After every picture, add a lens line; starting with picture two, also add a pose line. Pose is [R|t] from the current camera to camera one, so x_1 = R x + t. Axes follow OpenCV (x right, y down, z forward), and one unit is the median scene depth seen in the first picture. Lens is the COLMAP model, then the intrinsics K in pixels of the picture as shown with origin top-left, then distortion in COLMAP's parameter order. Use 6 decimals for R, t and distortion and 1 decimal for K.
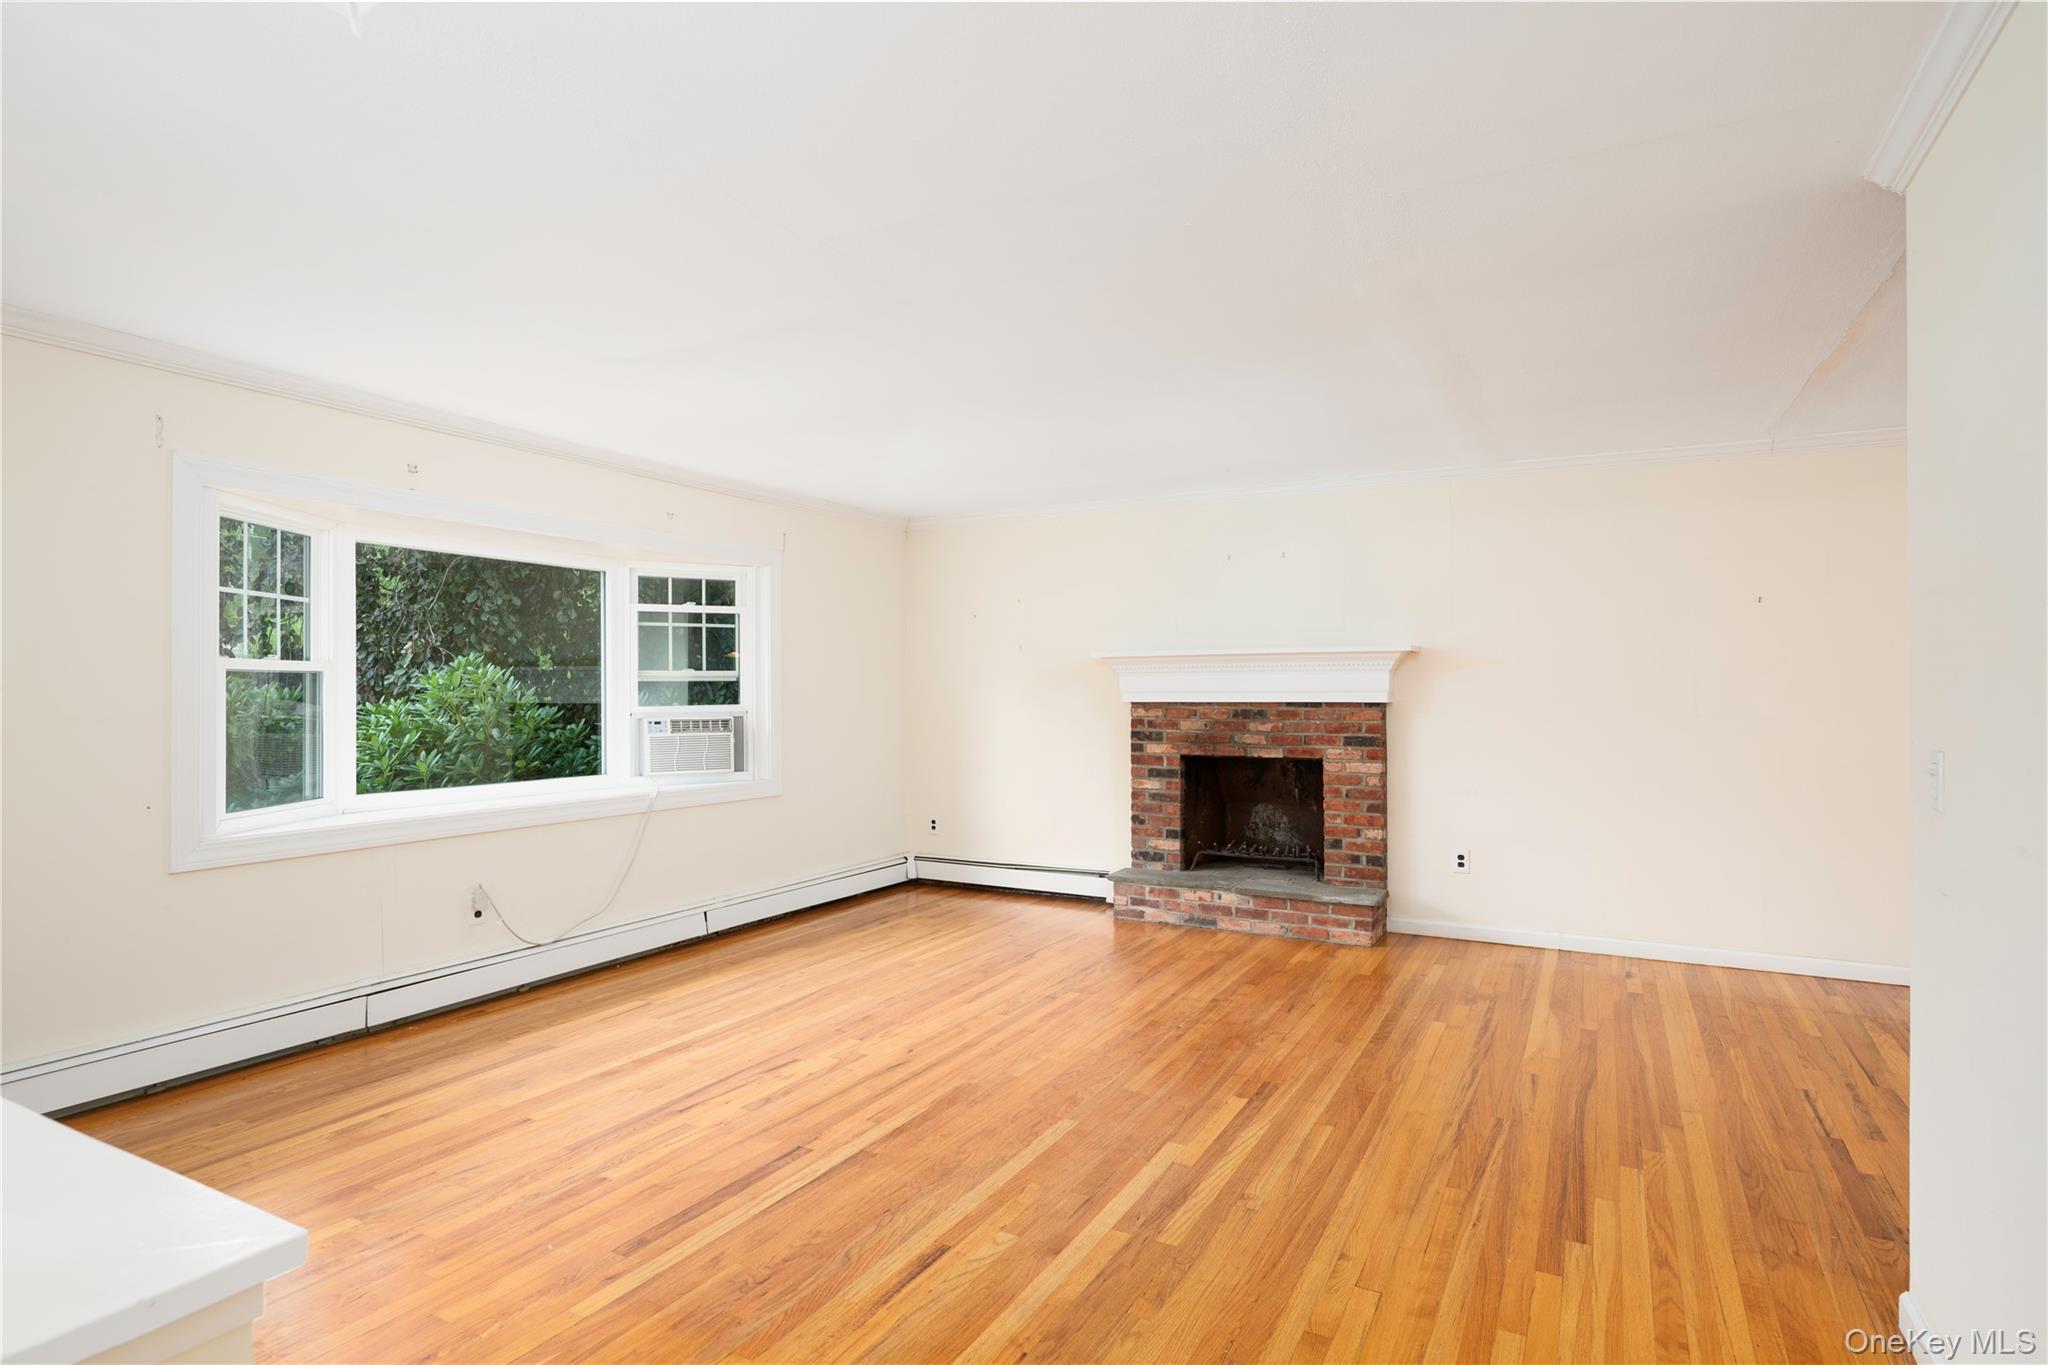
lens RADIAL K [[1085.0, 0, 1032.8], [0, 1085.0, 681.0], [0, 0, 1]] dist [-0.002319, -0.000078]
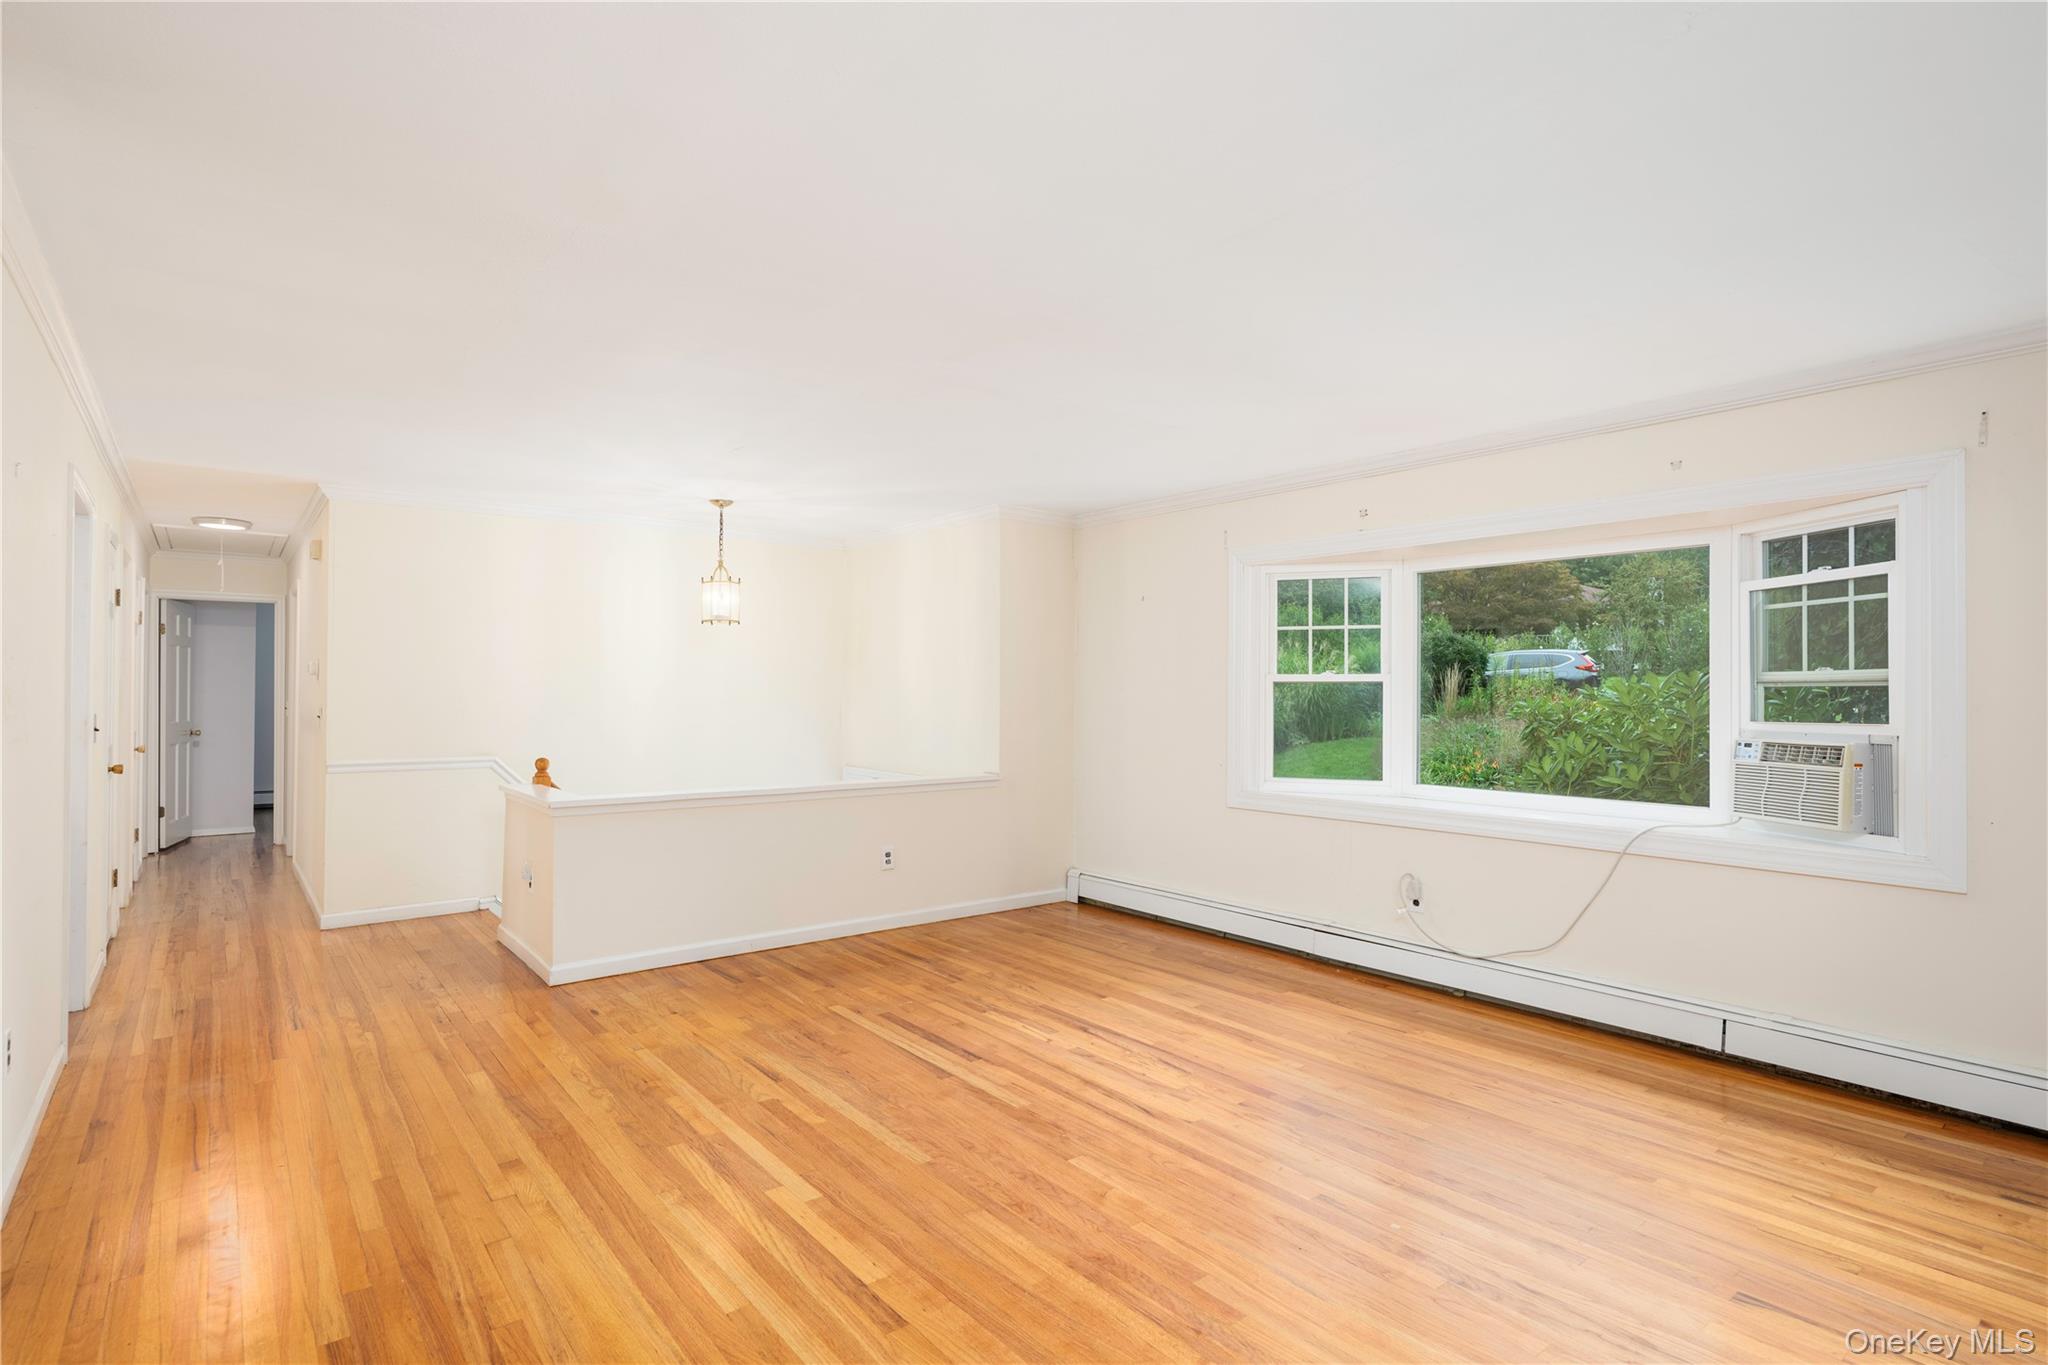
lens RADIAL K [[1025.1, 0, 1014.1], [0, 1025.1, 681.8], [0, 0, 1]] dist [-0.001613, 0.000932]
pose [[-0.409455, -0.011083, -0.912263, 0.713312], [0.003083, 0.999904, -0.013531, 0.007254], [0.912325, -0.008353, -0.409381, 1.266542]]
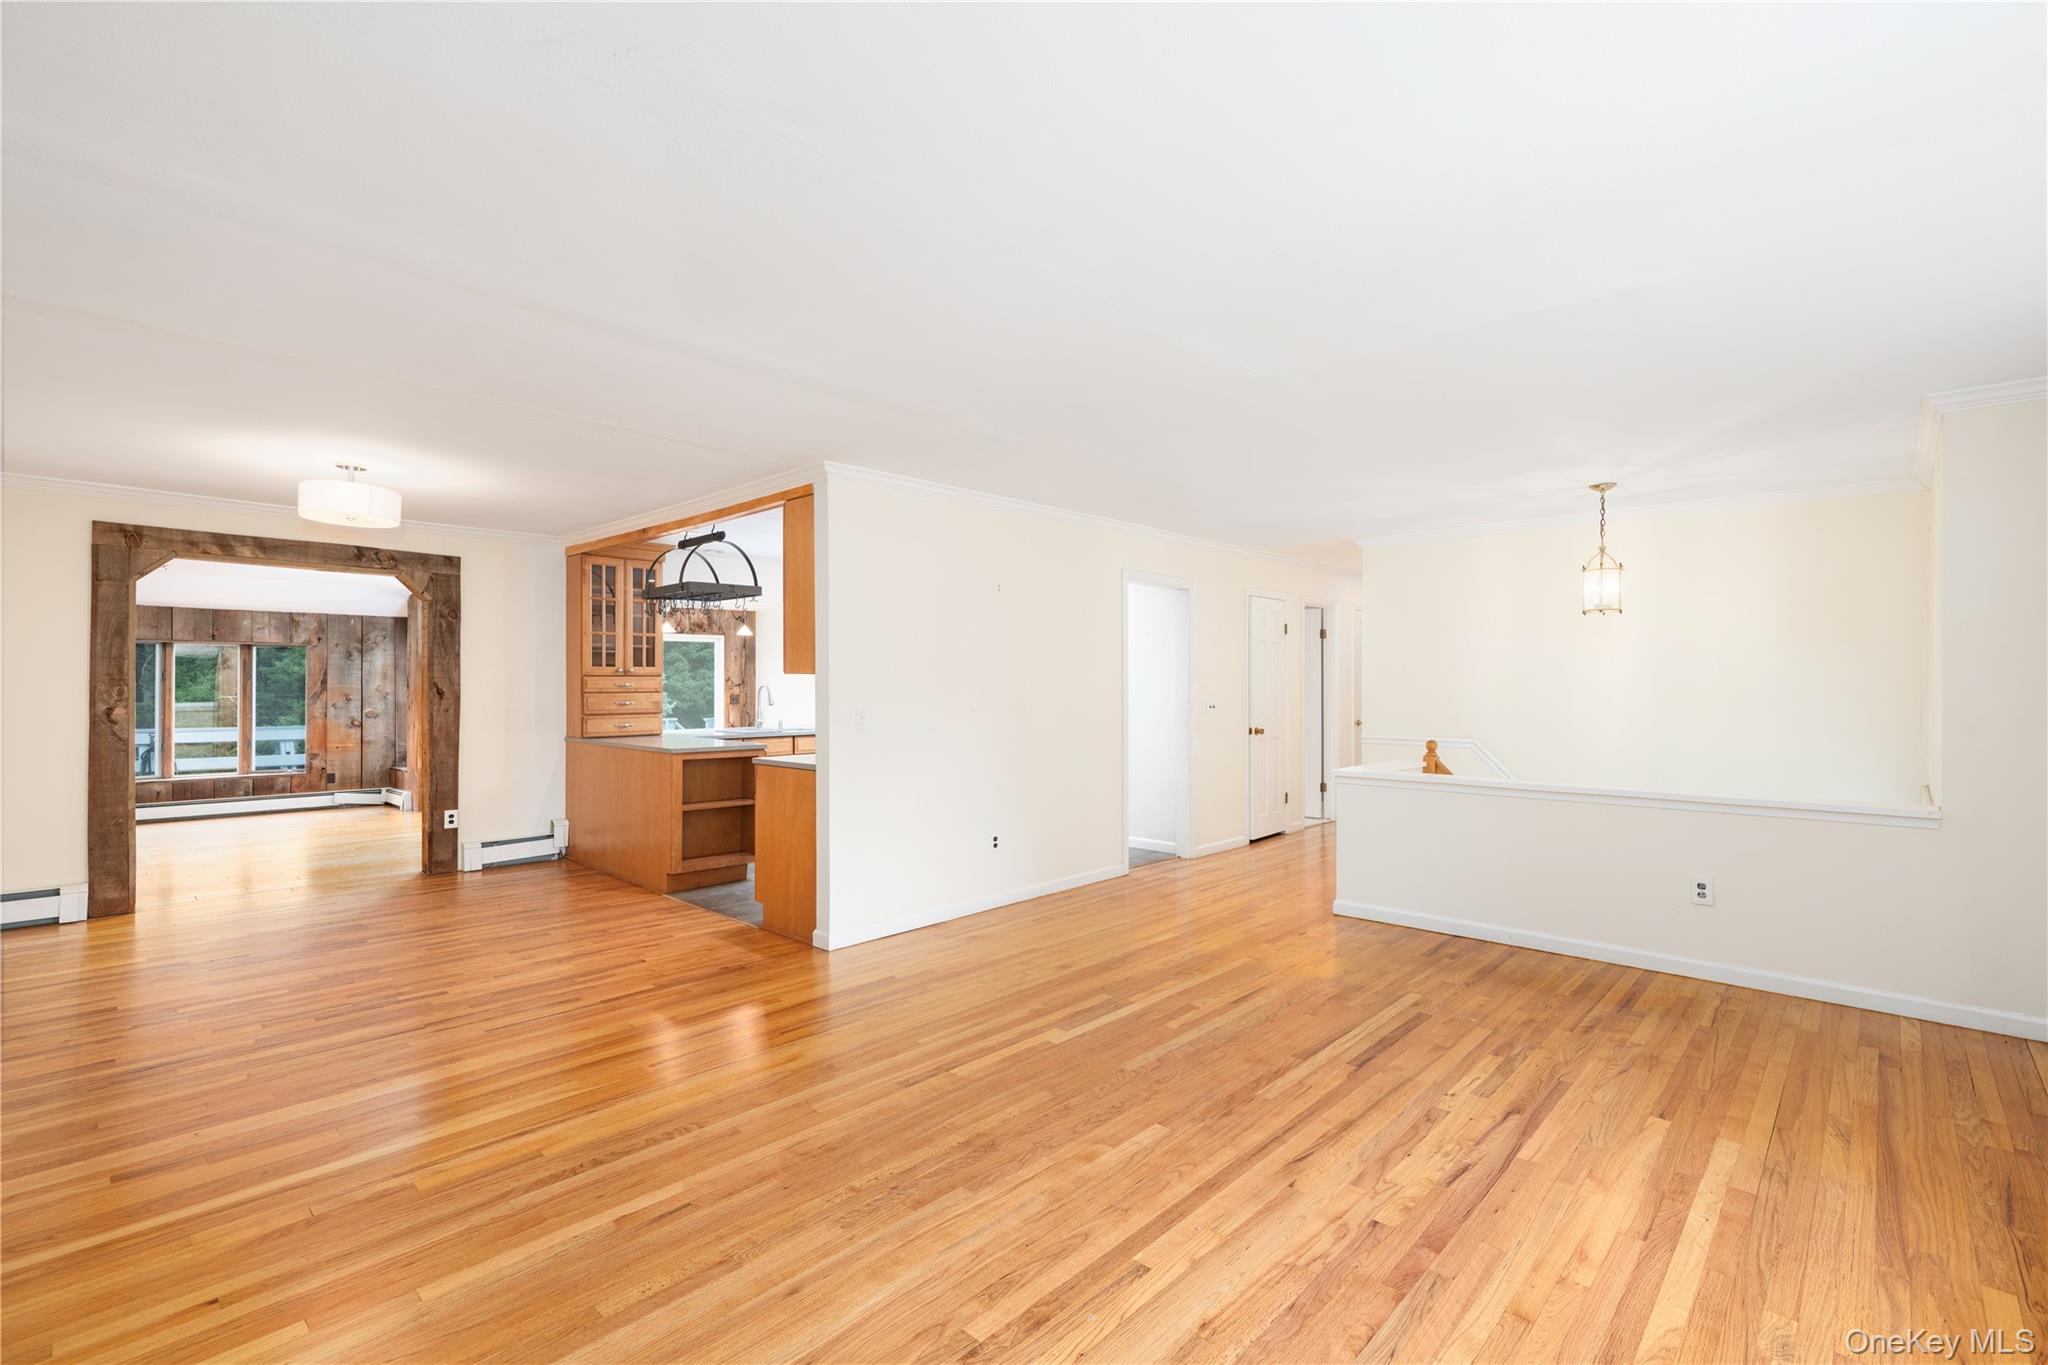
lens RADIAL K [[903.7, 0, 1054.8], [0, 903.7, 683.3], [0, 0, 1]] dist [0.000940, -0.000107]
pose [[-0.967082, -0.000768, 0.254463, -0.118831], [-0.002421, 0.999978, -0.006182, 0.008306], [-0.254452, -0.006595, -0.967063, 1.710738]]
